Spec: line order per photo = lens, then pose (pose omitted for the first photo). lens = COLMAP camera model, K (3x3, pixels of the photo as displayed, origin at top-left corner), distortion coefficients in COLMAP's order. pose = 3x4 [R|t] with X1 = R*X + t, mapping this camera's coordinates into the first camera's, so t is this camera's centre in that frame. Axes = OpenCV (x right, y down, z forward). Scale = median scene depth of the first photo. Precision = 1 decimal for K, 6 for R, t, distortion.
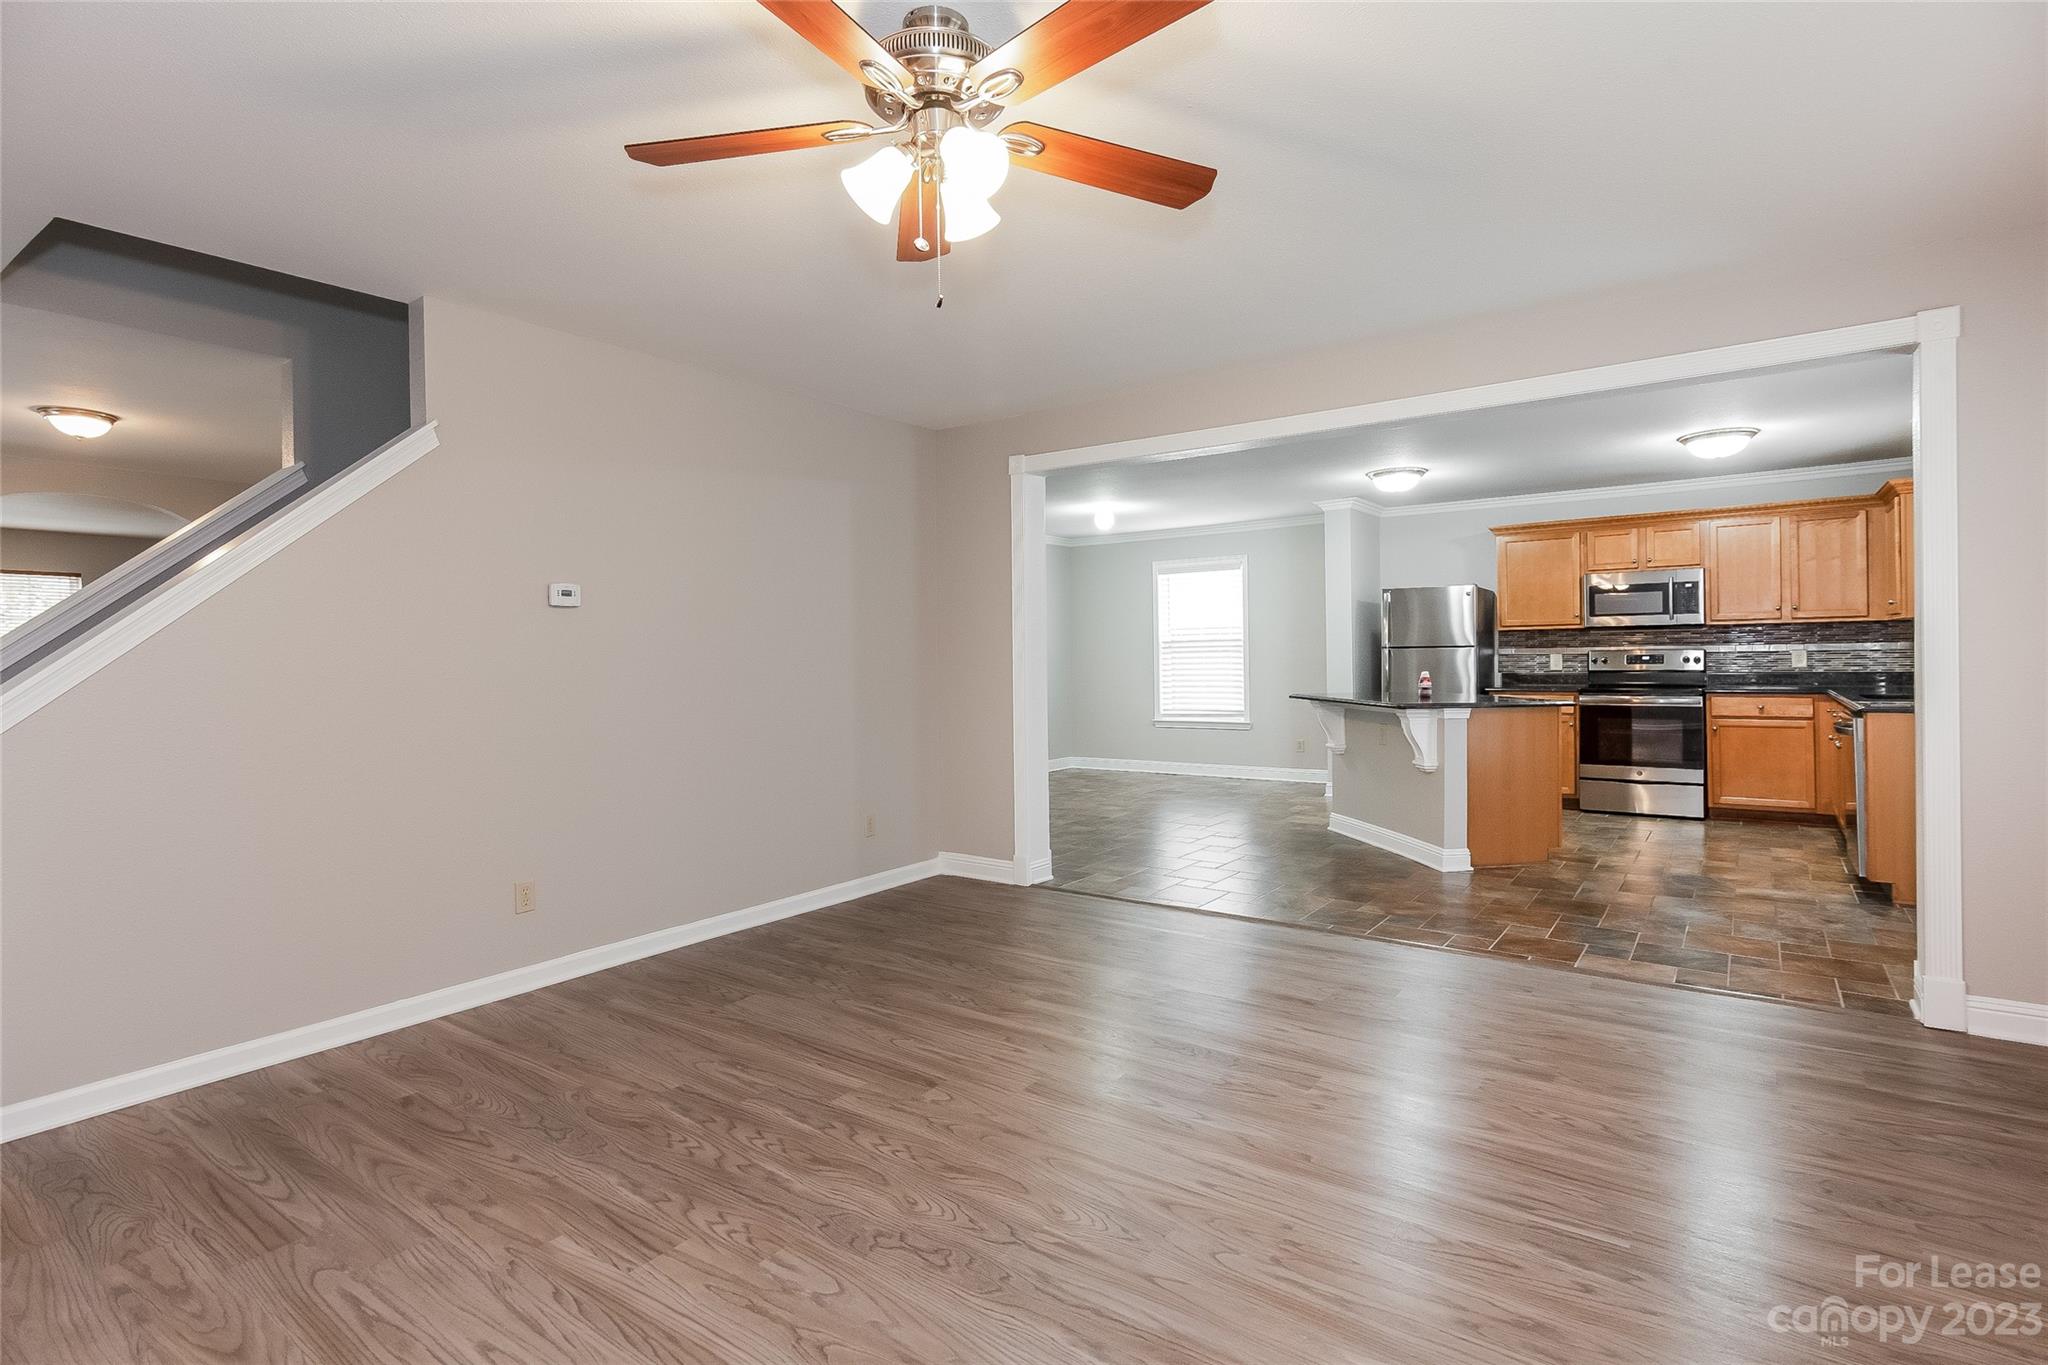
lens RADIAL K [[991.3, 0, 1022.8], [0, 991.3, 658.3], [0, 0, 1]] dist [0.002020, 0.000430]
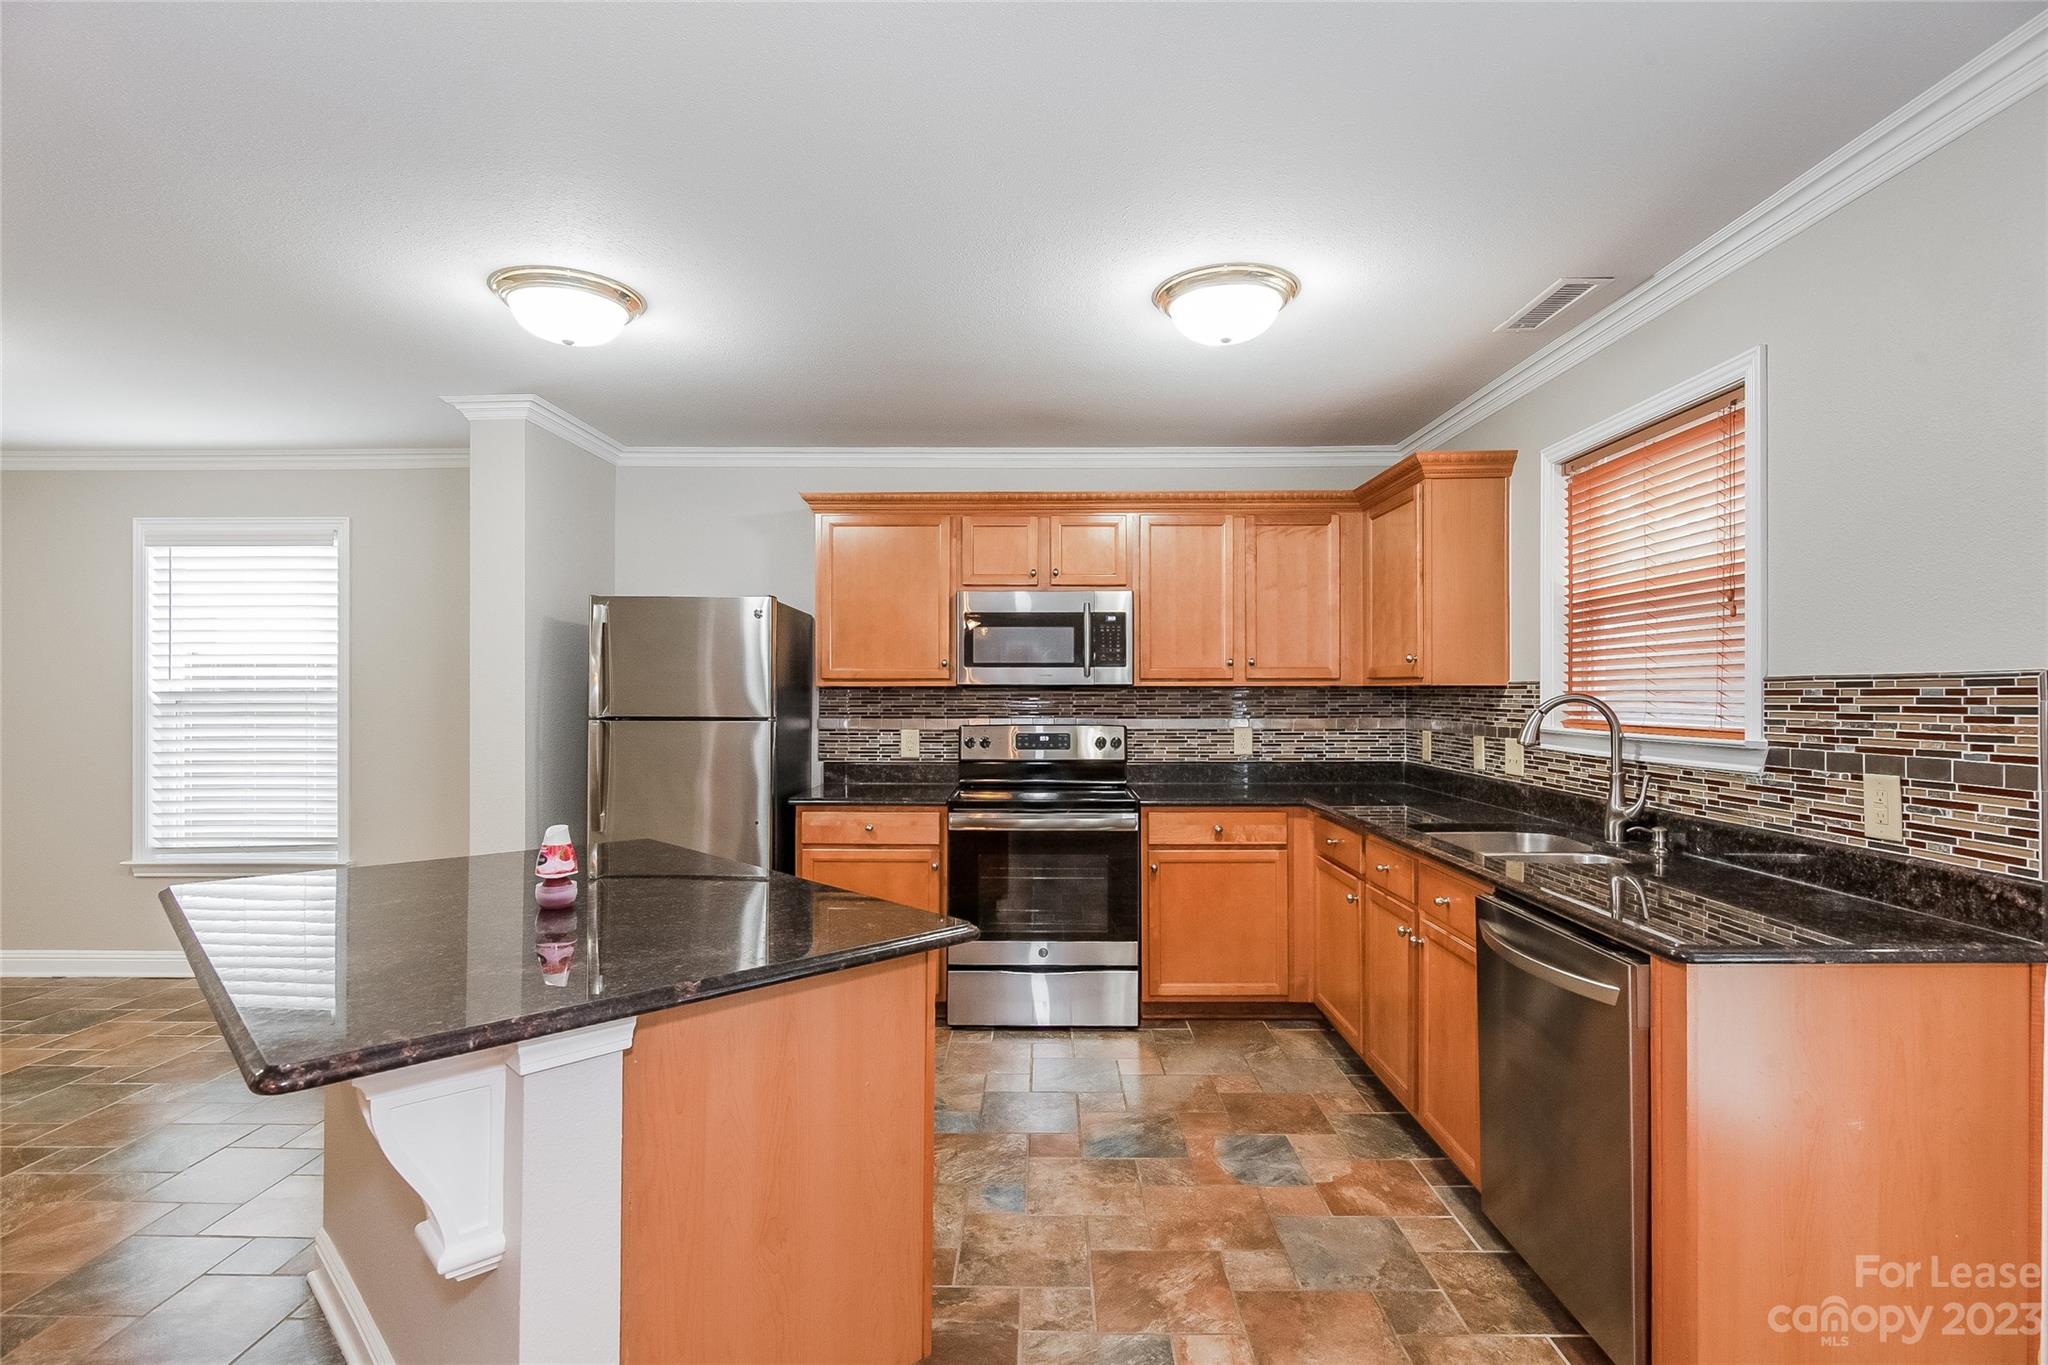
lens RADIAL K [[1006.3, 0, 1024.0], [0, 1006.3, 682.5], [0, 0, 1]] dist [-0.001127, -0.000281]
pose [[0.816568, 0.019570, 0.576917, 0.277024], [-0.011195, 0.999774, -0.018069, -0.023687], [-0.577140, 0.008296, 0.816603, 0.528436]]
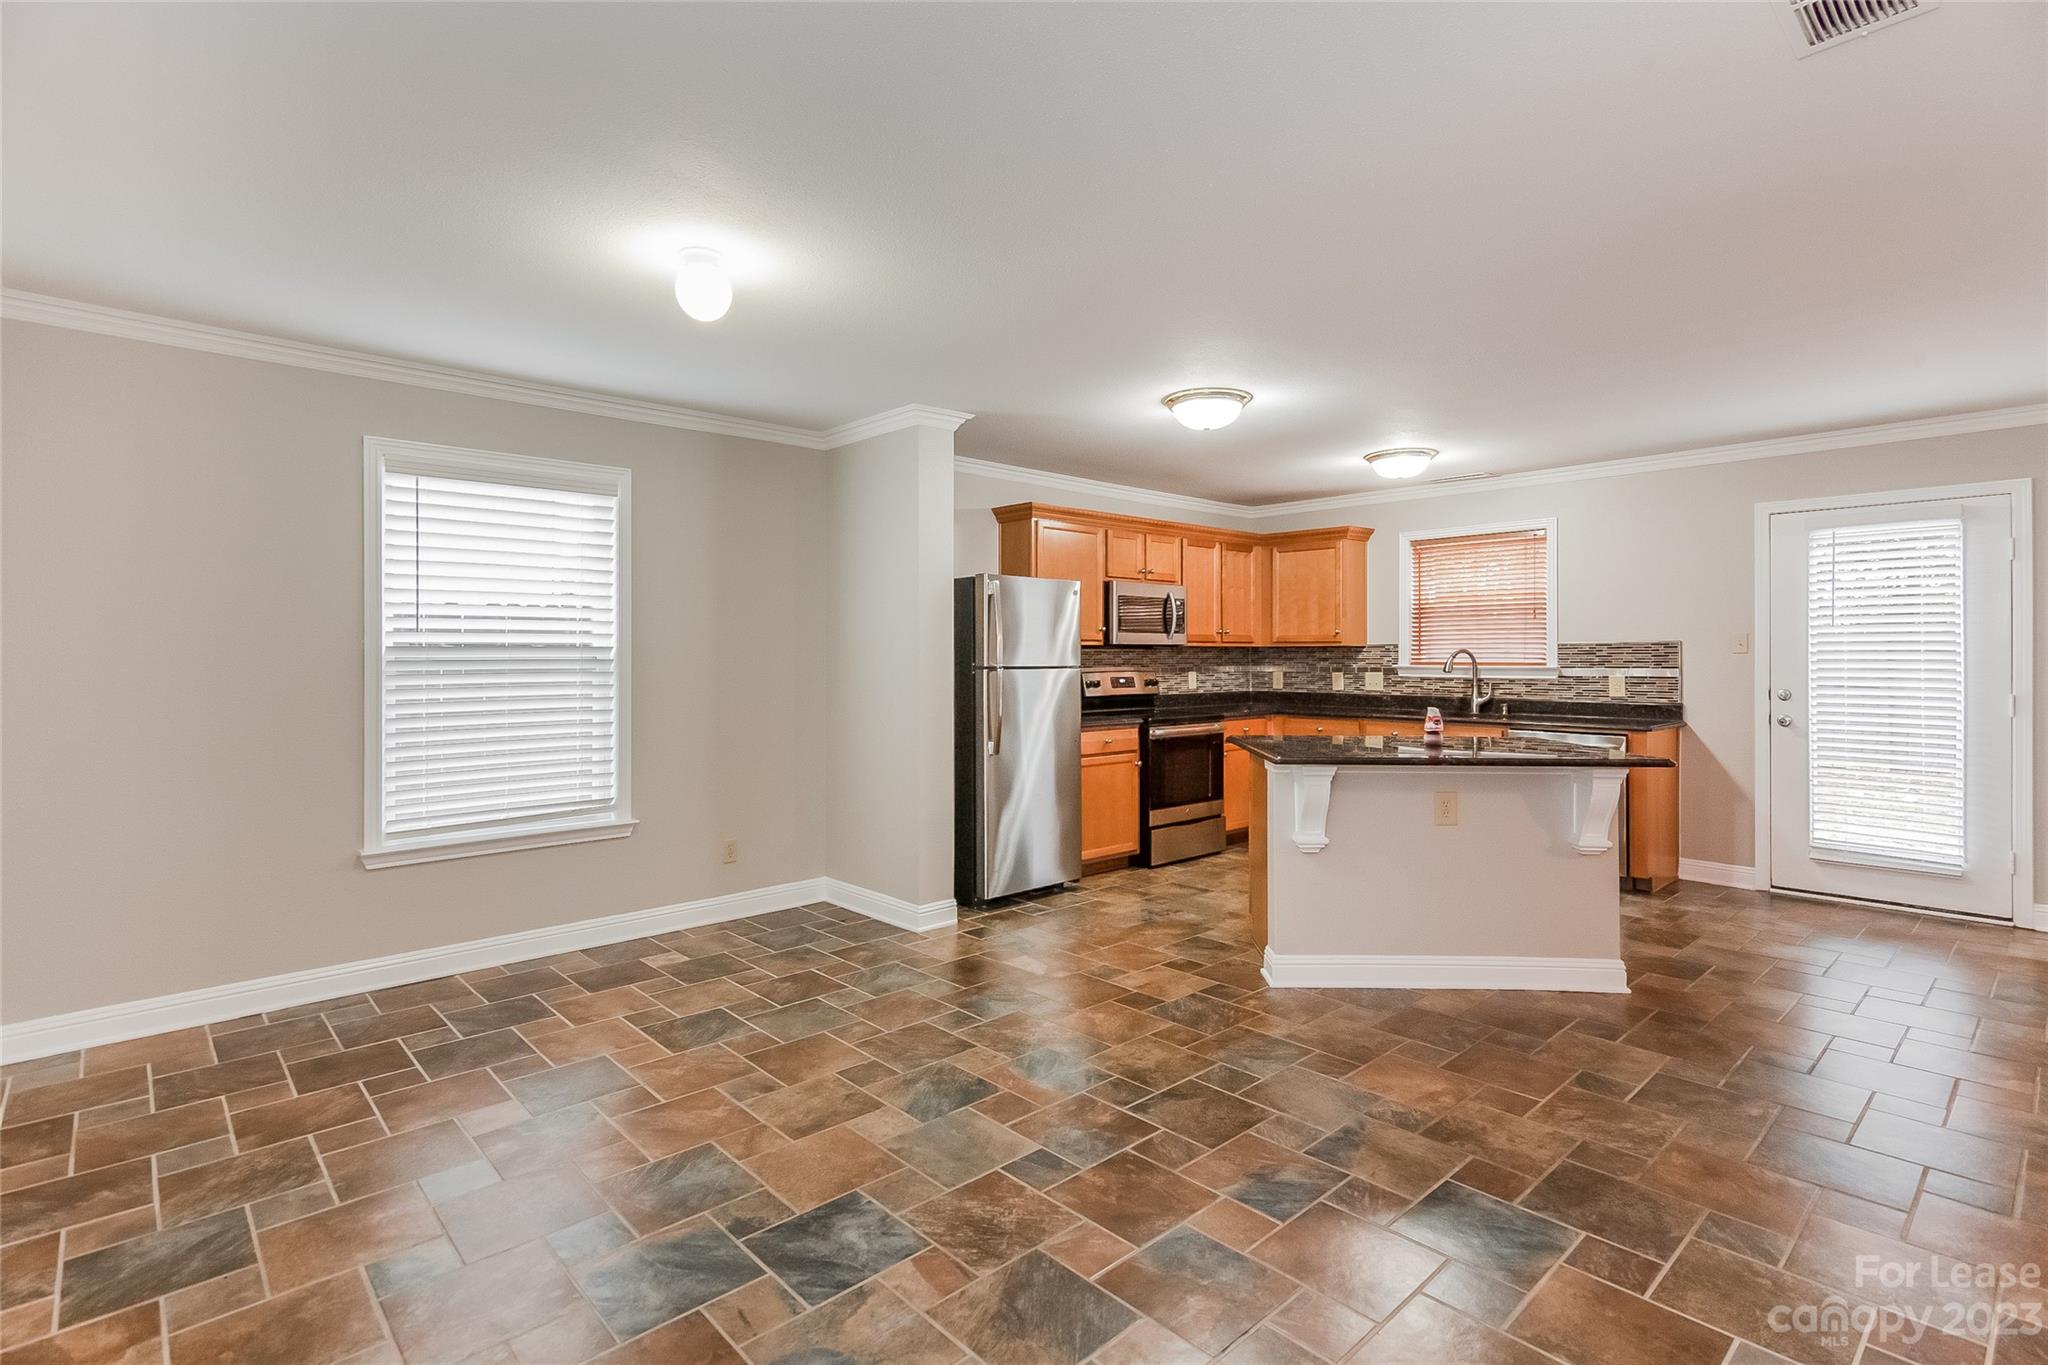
lens RADIAL K [[991.3, 0, 1022.8], [0, 991.3, 658.3], [0, 0, 1]] dist [0.002020, 0.000430]
pose [[0.195764, 0.011346, 0.980585, -0.263236], [0.000570, 0.999932, -0.011684, -0.010677], [-0.980651, 0.002846, 0.195744, 0.938113]]
